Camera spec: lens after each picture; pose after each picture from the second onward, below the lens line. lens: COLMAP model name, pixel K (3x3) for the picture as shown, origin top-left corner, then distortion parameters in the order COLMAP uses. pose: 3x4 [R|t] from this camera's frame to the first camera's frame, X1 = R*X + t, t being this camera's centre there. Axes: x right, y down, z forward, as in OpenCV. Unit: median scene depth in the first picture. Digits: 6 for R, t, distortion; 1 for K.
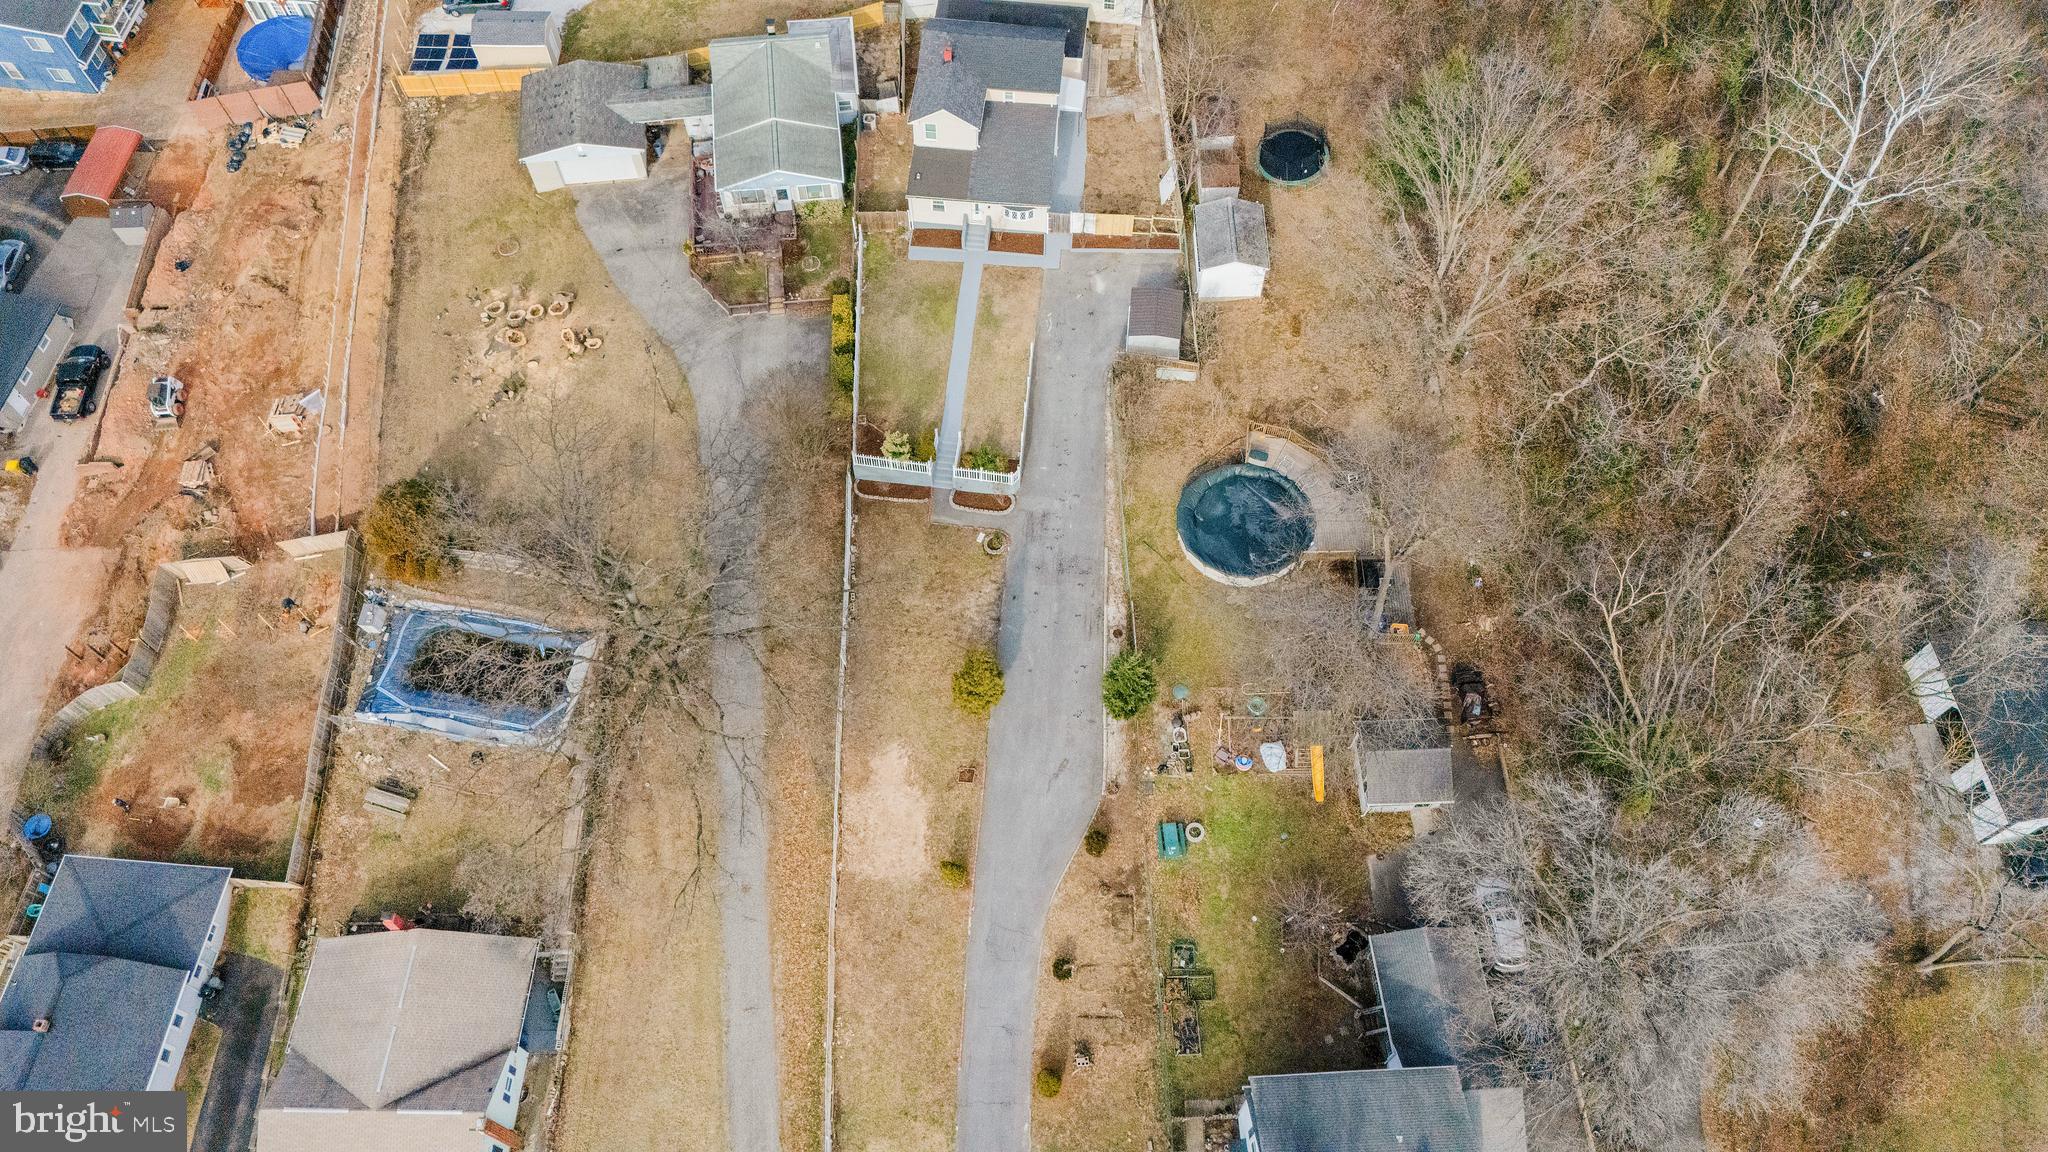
lens RADIAL K [[1481.6, 0, 1022.9], [0, 1481.6, 582.4], [0, 0, 1]] dist [0.120991, -0.102075]
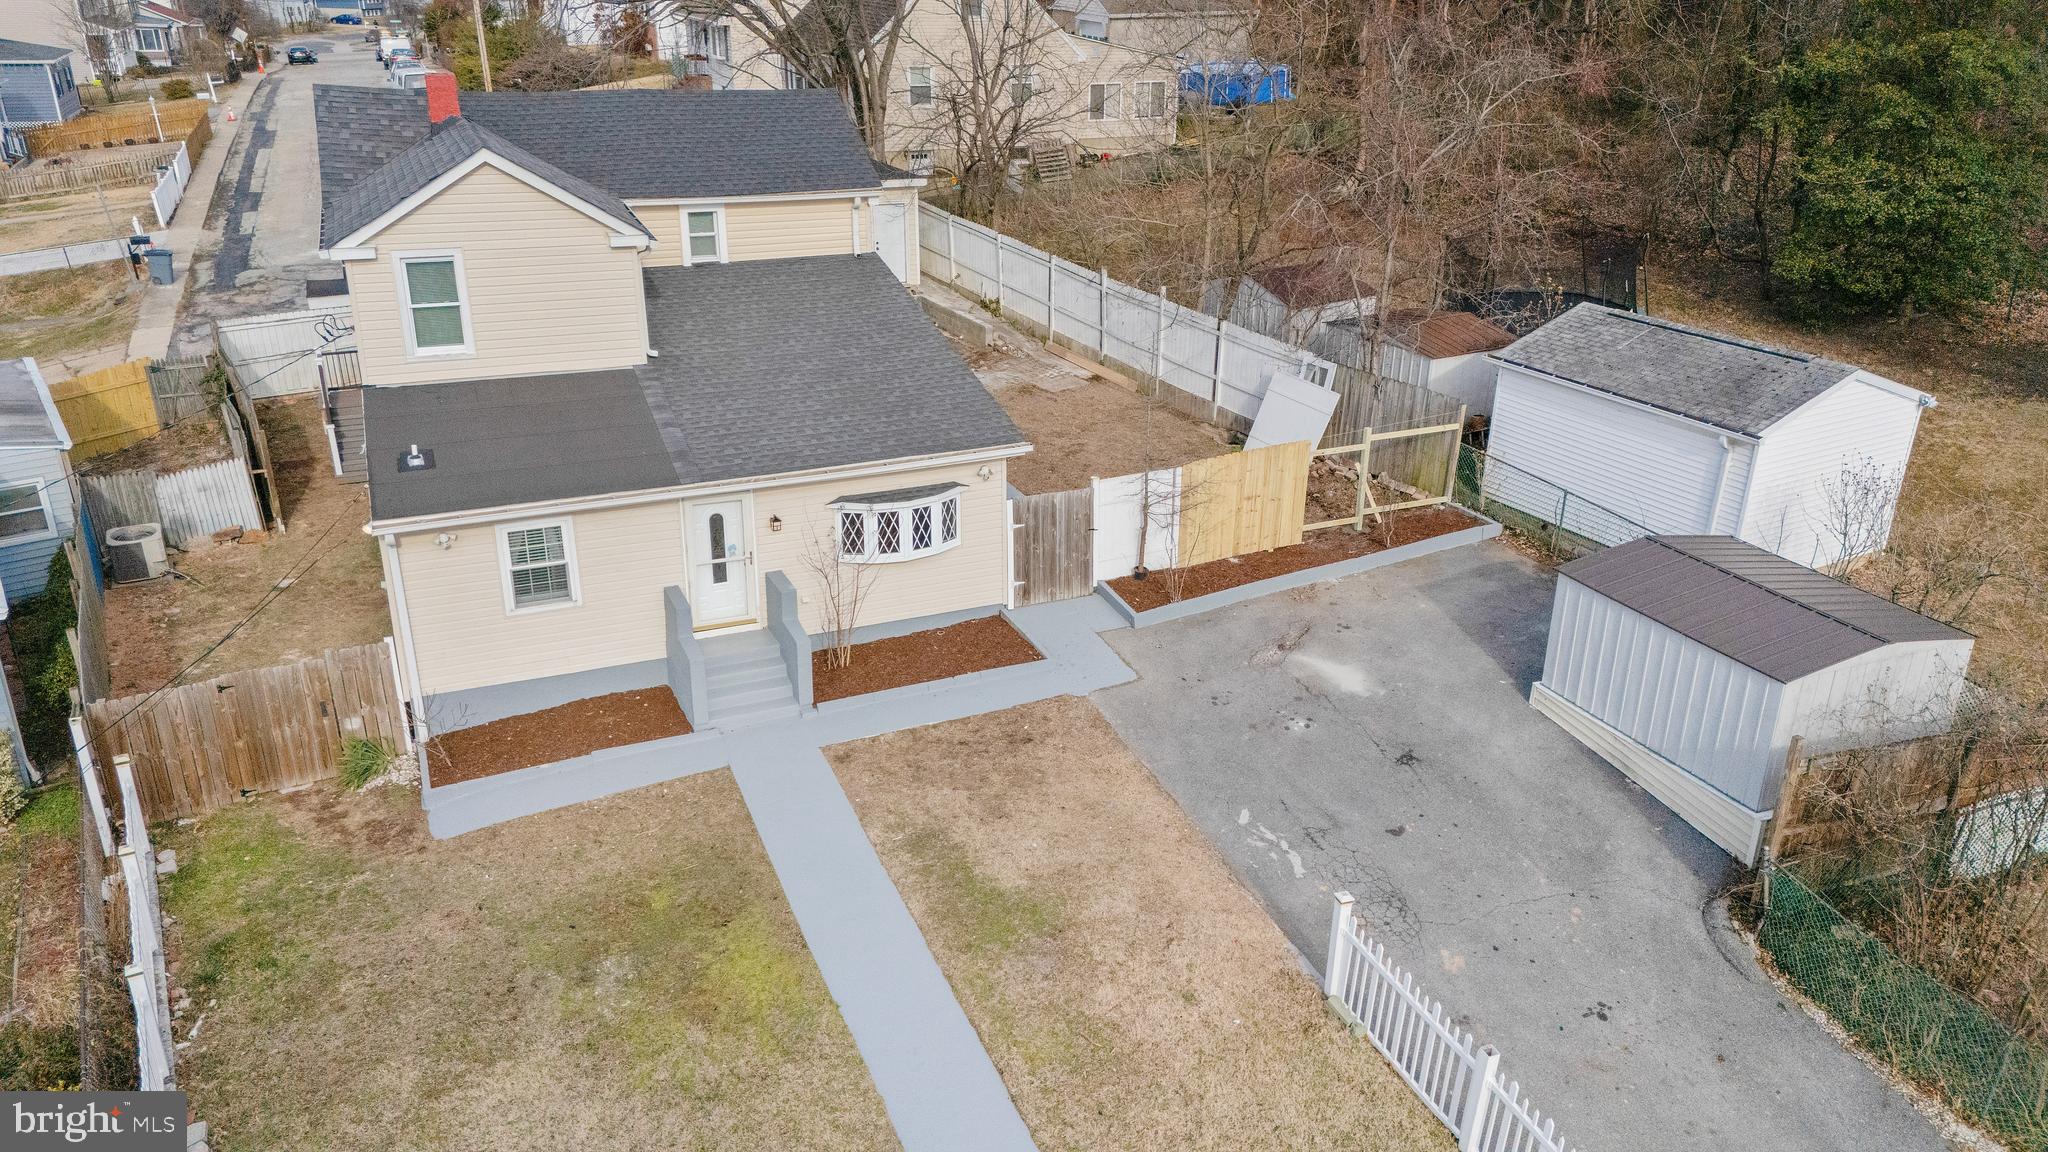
lens RADIAL K [[1481.6, 0, 1022.9], [0, 1481.6, 582.4], [0, 0, 1]] dist [0.120991, -0.102075]
pose [[0.876385, -0.181447, 0.446124, -0.091710], [0.418228, 0.746062, -0.518148, -0.108919], [-0.238819, 0.640679, 0.729723, 0.821224]]
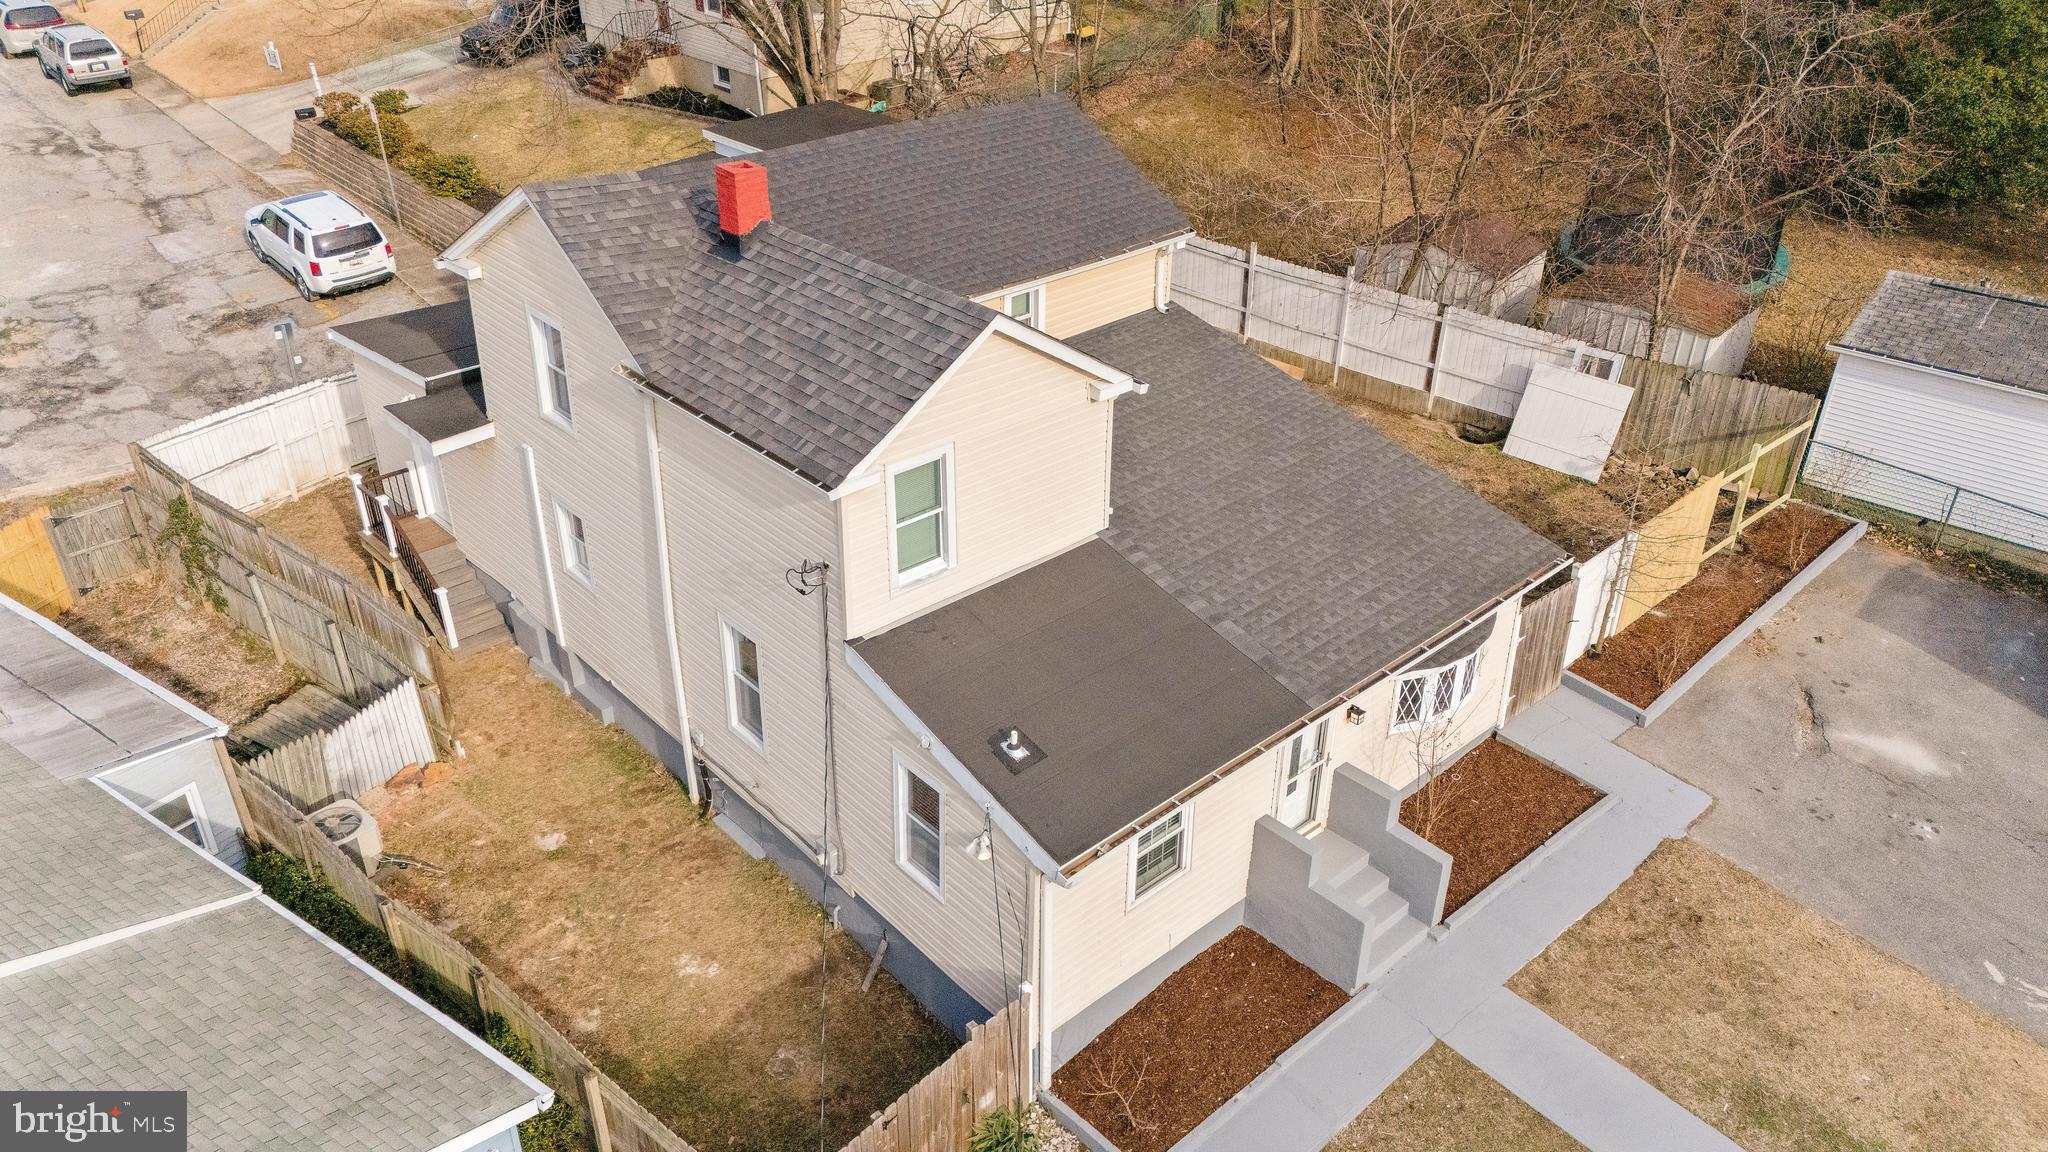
lens RADIAL K [[1493.1, 0, 1024.0], [0, 1493.1, 576.0], [0, 0, 1]] dist [0.109234, -0.086444]
pose [[0.670508, -0.371159, 0.642386, -0.164071], [0.648586, 0.713653, -0.264643, -0.237720], [-0.360216, 0.594087, 0.719239, 0.858789]]
